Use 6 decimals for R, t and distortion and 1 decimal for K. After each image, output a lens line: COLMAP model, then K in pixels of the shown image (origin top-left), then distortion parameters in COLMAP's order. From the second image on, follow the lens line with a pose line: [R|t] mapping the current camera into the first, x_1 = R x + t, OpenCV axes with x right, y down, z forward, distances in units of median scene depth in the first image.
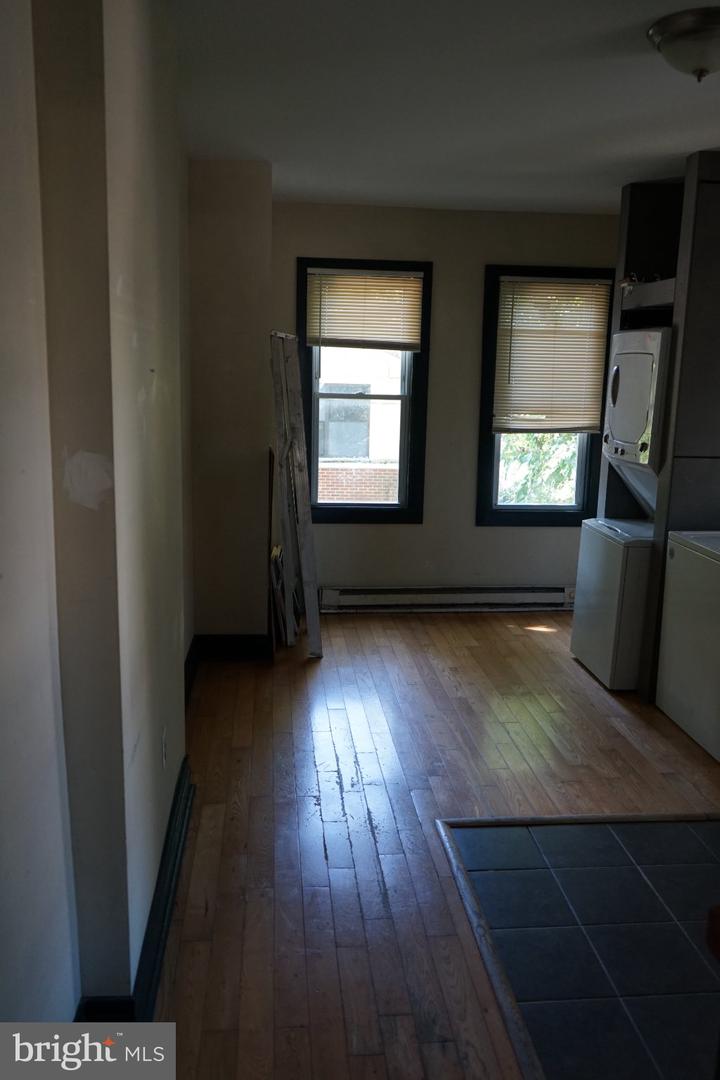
lens RADIAL K [[857.1, 0, 364.7], [0, 857.1, 538.2], [0, 0, 1]] dist [-0.009853, 0.015174]
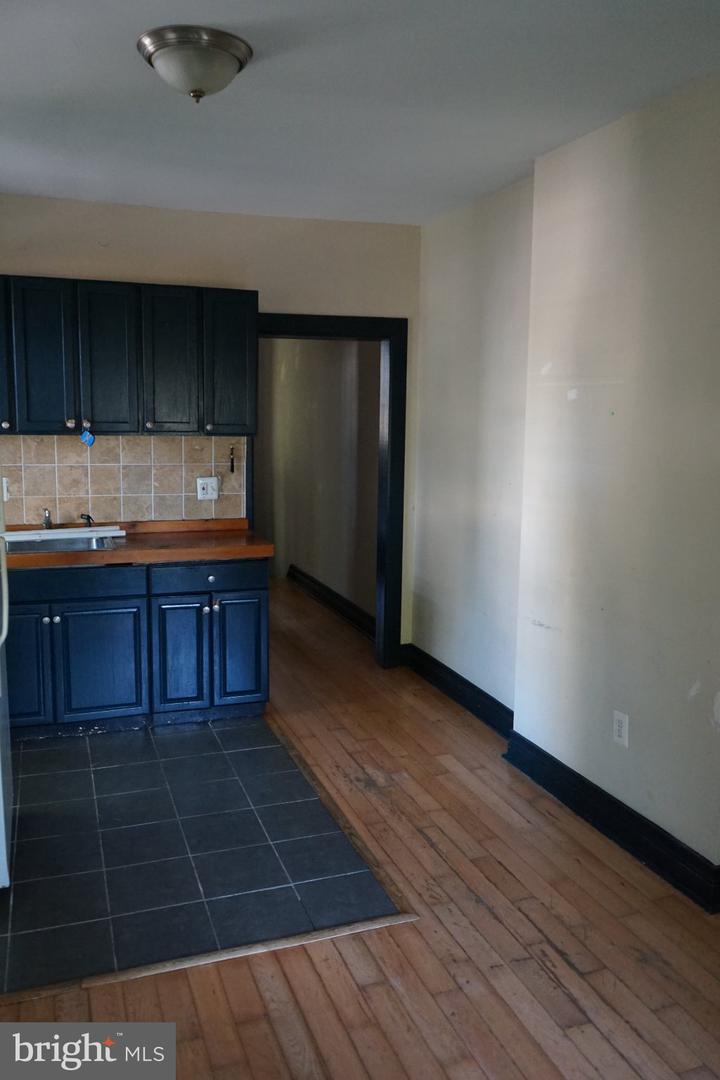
lens RADIAL K [[857.1, 0, 356.6], [0, 857.1, 534.0], [0, 0, 1]] dist [-0.009853, 0.015174]
pose [[-0.968705, -0.001133, -0.248212, 0.238046], [-0.084110, 0.942325, 0.323959, -0.207740], [0.233530, 0.334698, -0.912930, 1.086978]]
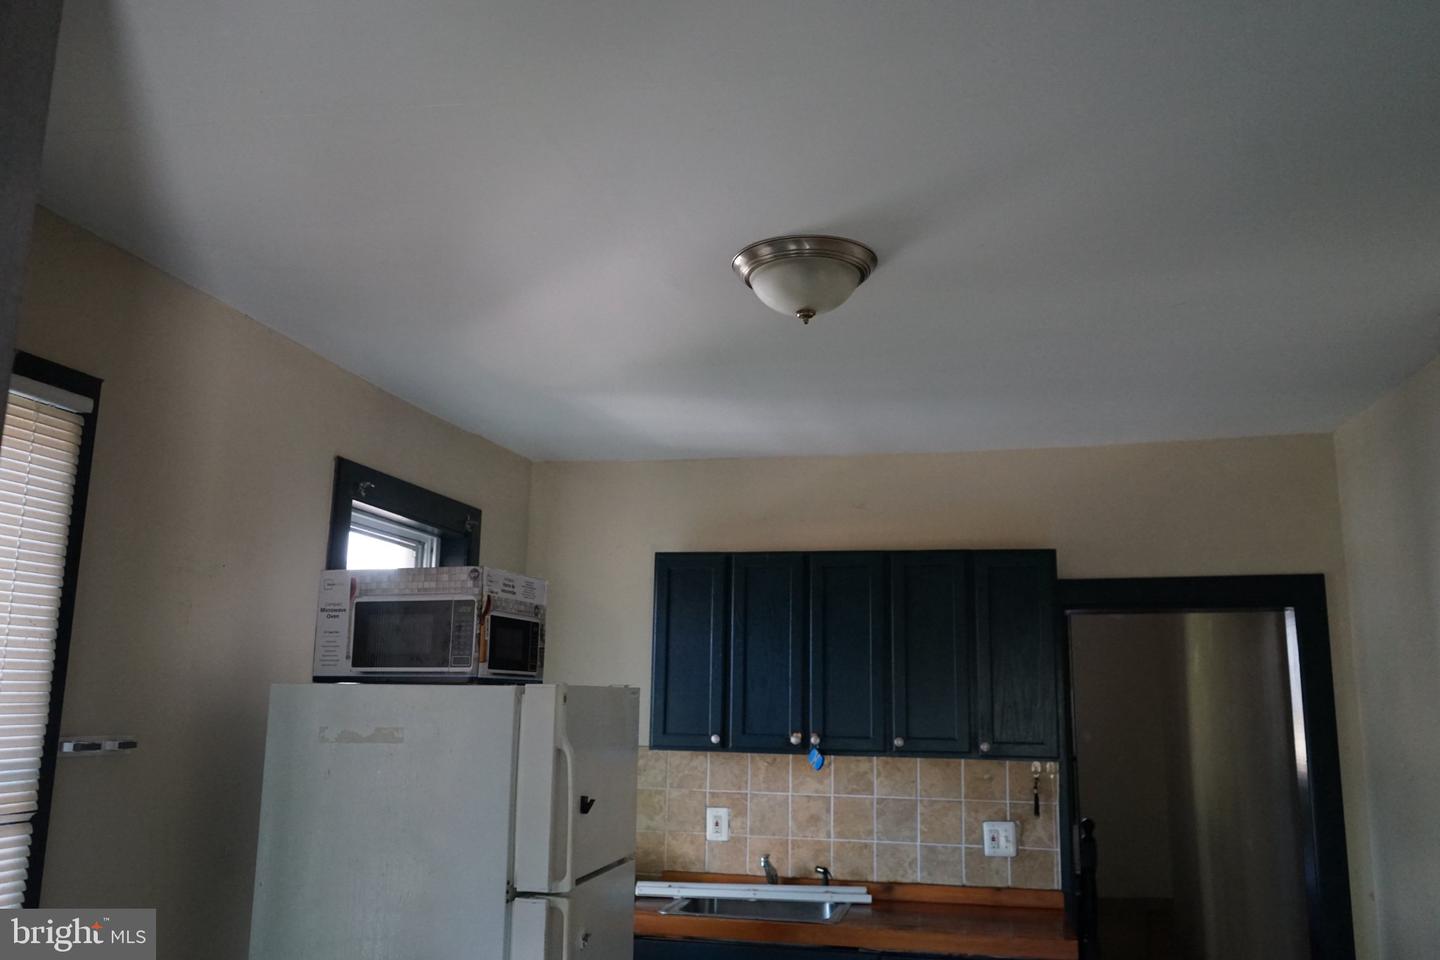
lens RADIAL K [[1142.9, 0, 727.7], [0, 1142.9, 494.0], [0, 0, 1]] dist [-0.009853, 0.015174]
pose [[-0.950246, 0.017114, 0.311030, 0.077831], [0.023410, 0.999589, 0.016521, -0.207786], [-0.310619, 0.022980, -0.950257, 1.020708]]
